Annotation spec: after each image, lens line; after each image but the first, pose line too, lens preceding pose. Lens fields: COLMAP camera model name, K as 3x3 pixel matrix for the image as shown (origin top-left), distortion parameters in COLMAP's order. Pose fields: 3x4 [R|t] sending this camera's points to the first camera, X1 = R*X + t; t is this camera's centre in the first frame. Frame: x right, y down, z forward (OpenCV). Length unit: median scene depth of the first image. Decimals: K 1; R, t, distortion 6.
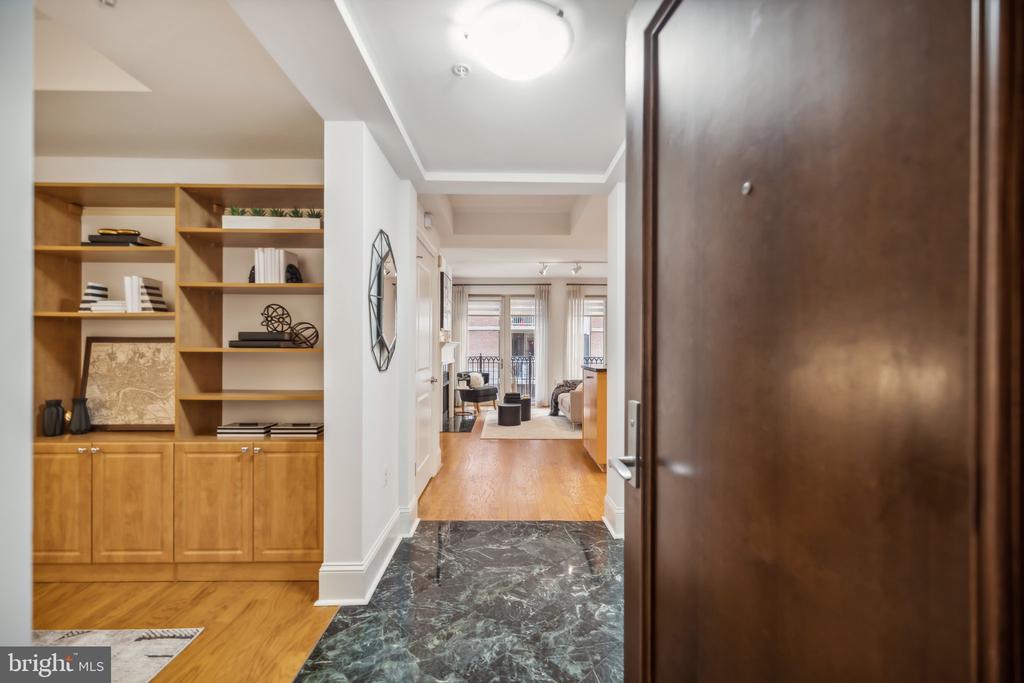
lens RADIAL K [[434.5, 0, 508.1], [0, 434.5, 343.6], [0, 0, 1]] dist [0.005697, -0.000649]
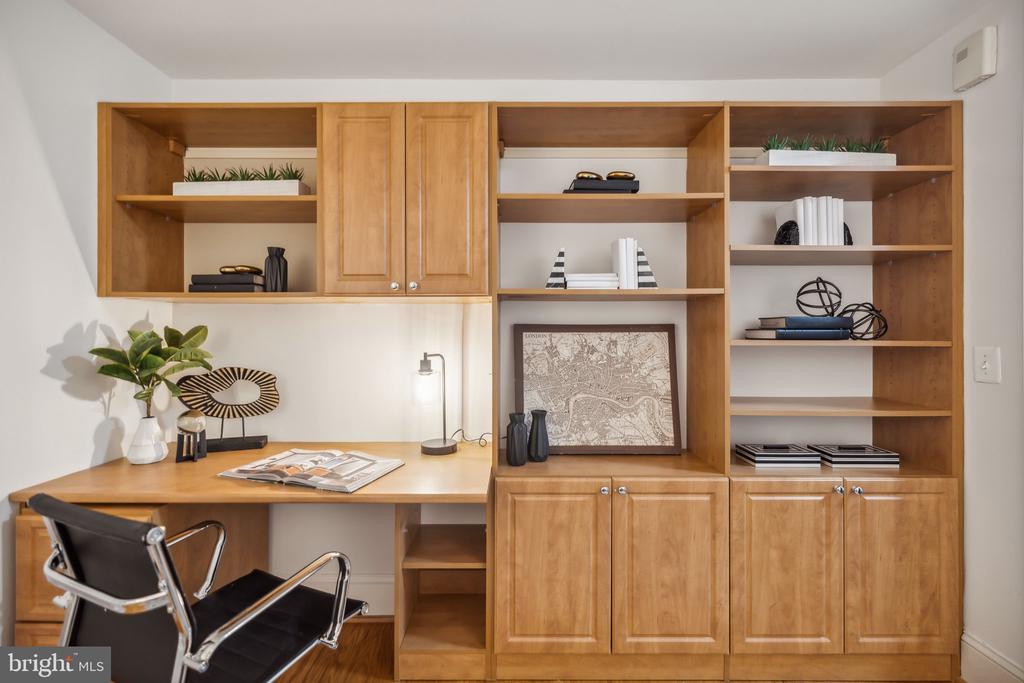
lens RADIAL K [[434.5, 0, 512.1], [0, 434.5, 332.7], [0, 0, 1]] dist [0.005697, -0.000649]
pose [[0.999974, -0.000785, -0.007216, -1.101216], [0.000807, 0.999995, 0.002997, -0.003661], [0.007213, -0.003002, 0.999969, 0.315393]]
